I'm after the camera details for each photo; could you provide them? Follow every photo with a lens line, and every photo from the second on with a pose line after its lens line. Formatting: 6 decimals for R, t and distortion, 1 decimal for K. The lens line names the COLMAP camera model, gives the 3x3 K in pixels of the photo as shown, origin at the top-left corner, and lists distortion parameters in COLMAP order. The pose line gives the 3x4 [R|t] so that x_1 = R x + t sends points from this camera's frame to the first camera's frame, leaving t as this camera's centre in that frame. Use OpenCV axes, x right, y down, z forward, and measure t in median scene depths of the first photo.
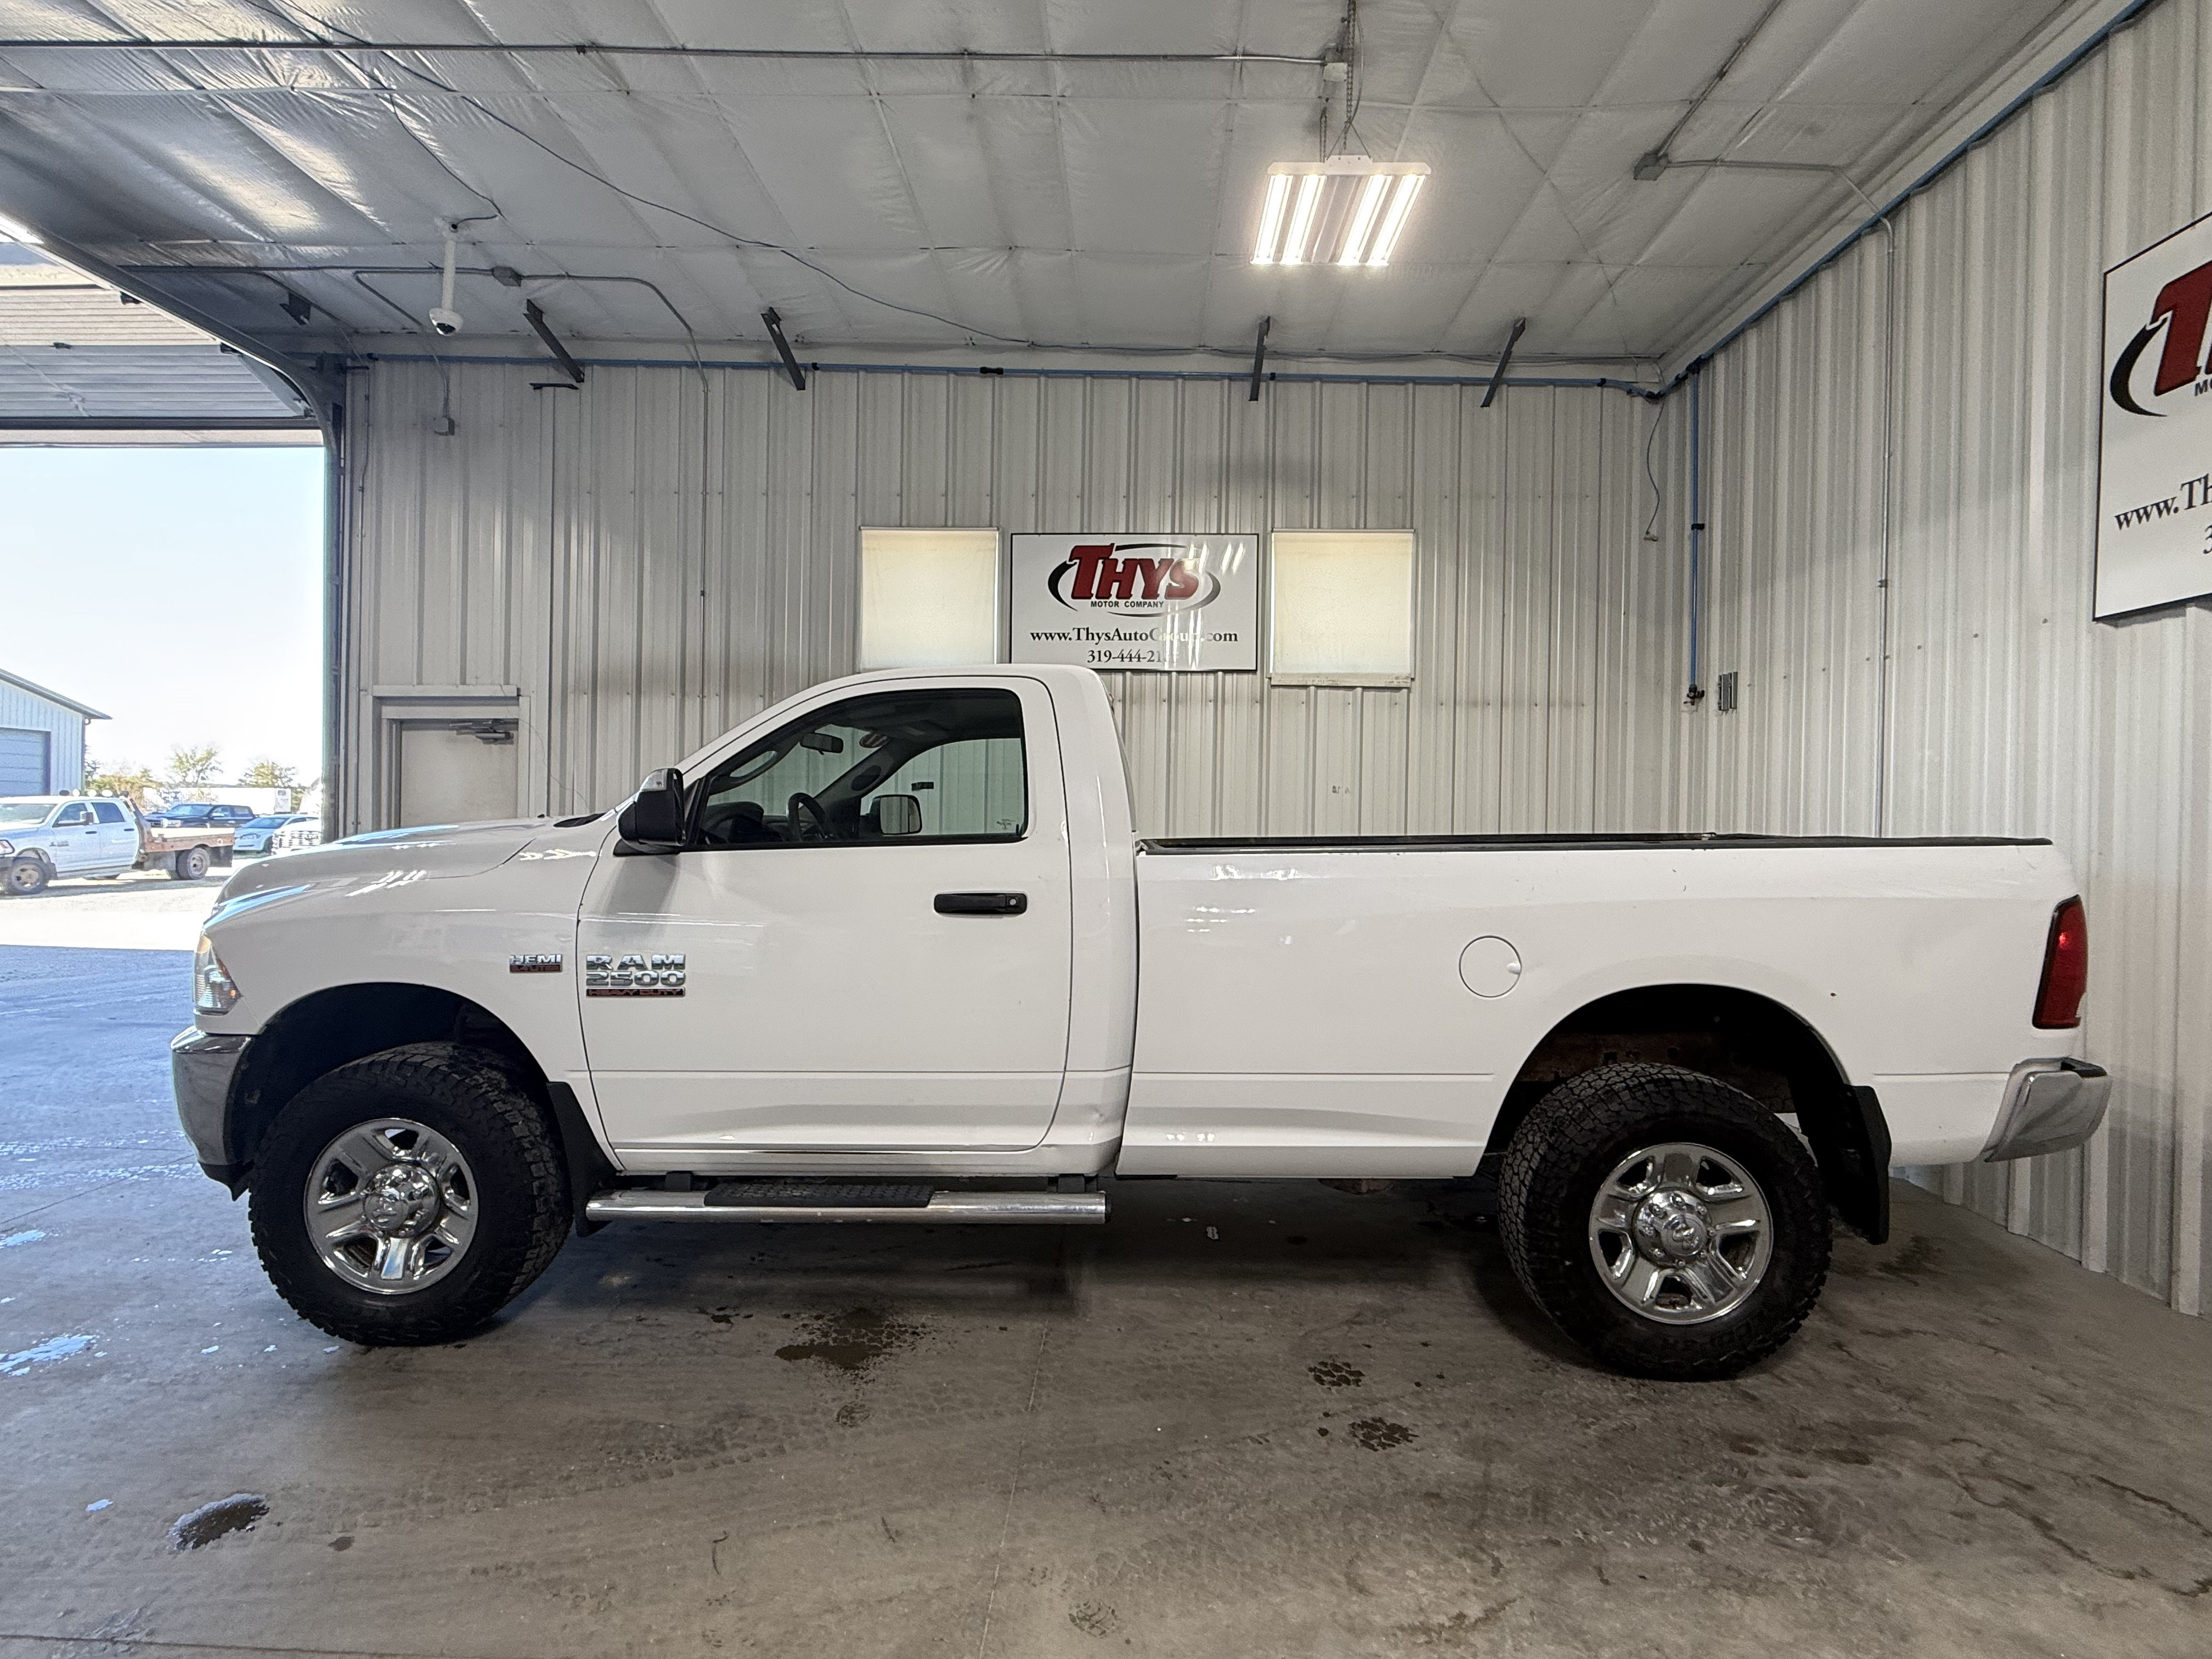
lens RADIAL K [[1007.4, 0, 1104.7], [0, 1007.4, 822.9], [0, 0, 1]] dist [-0.002359, -0.000152]
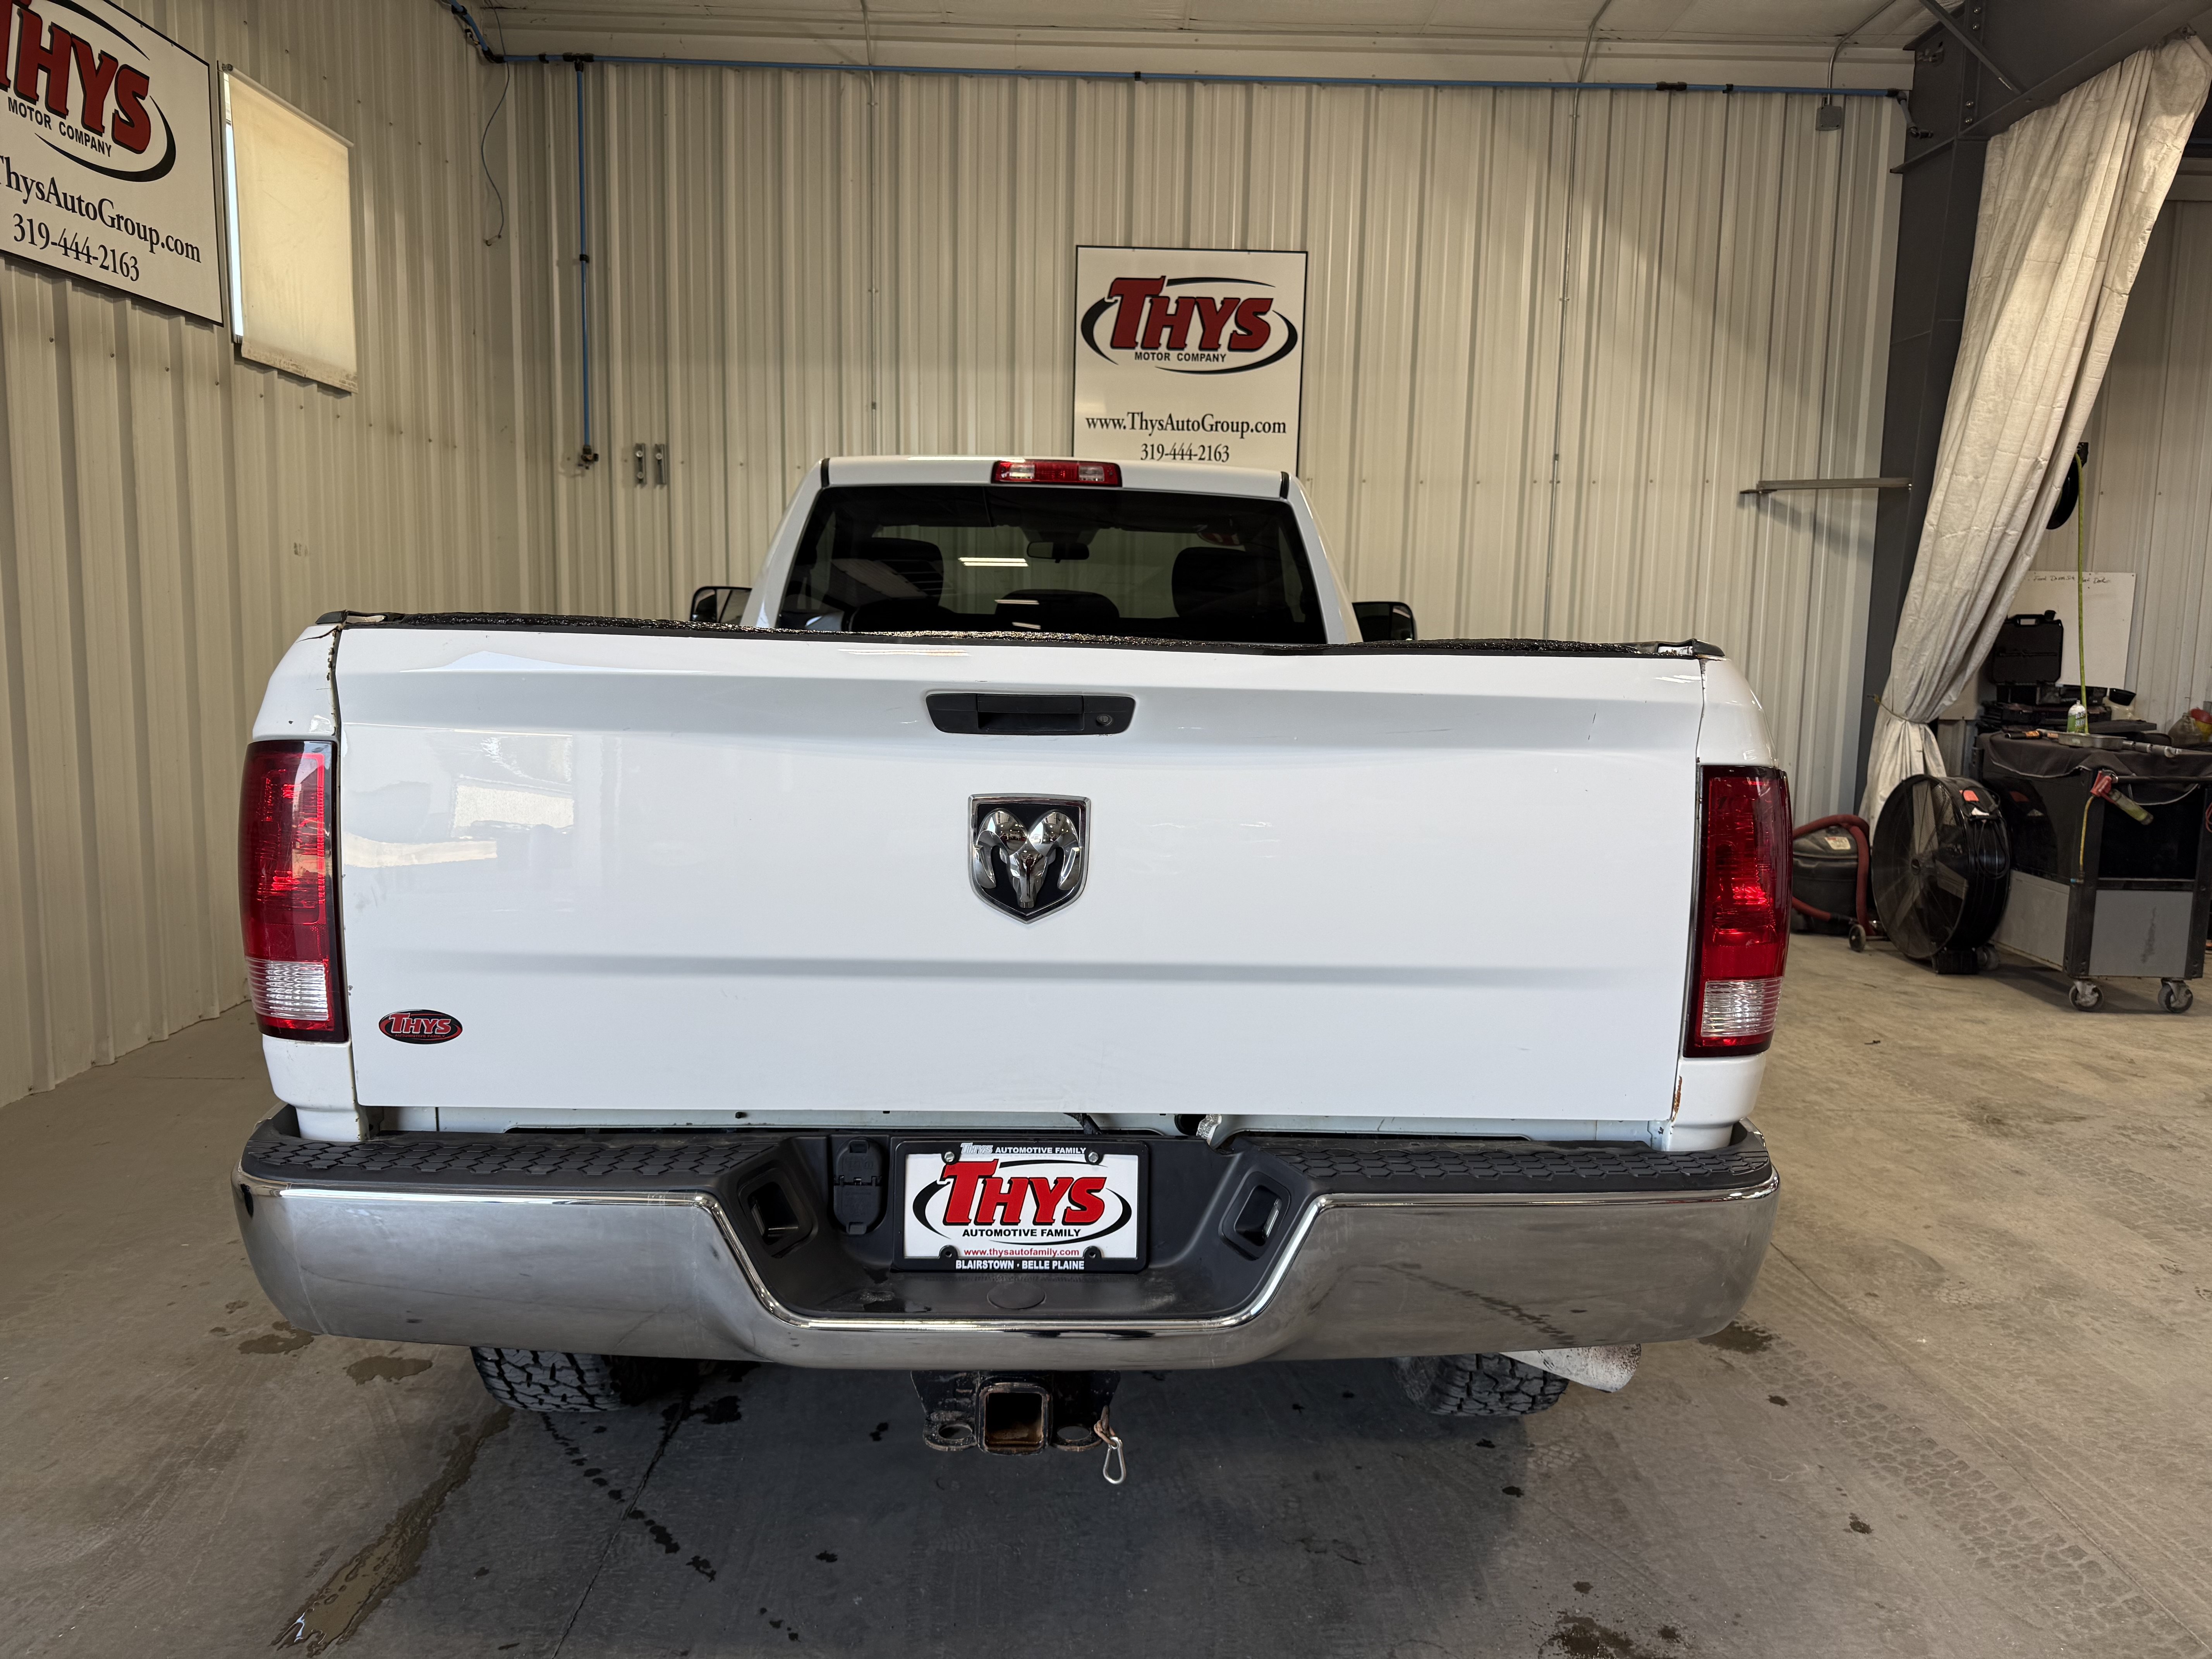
lens RADIAL K [[1567.3, 0, 1138.8], [0, 1567.3, 807.4], [0, 0, 1]] dist [0.023292, -0.030298]
pose [[-0.055750, -0.132252, 0.989647, -1.083813], [-0.022541, 0.991103, 0.131177, -0.021093], [-0.998190, -0.014995, -0.058235, 0.780588]]
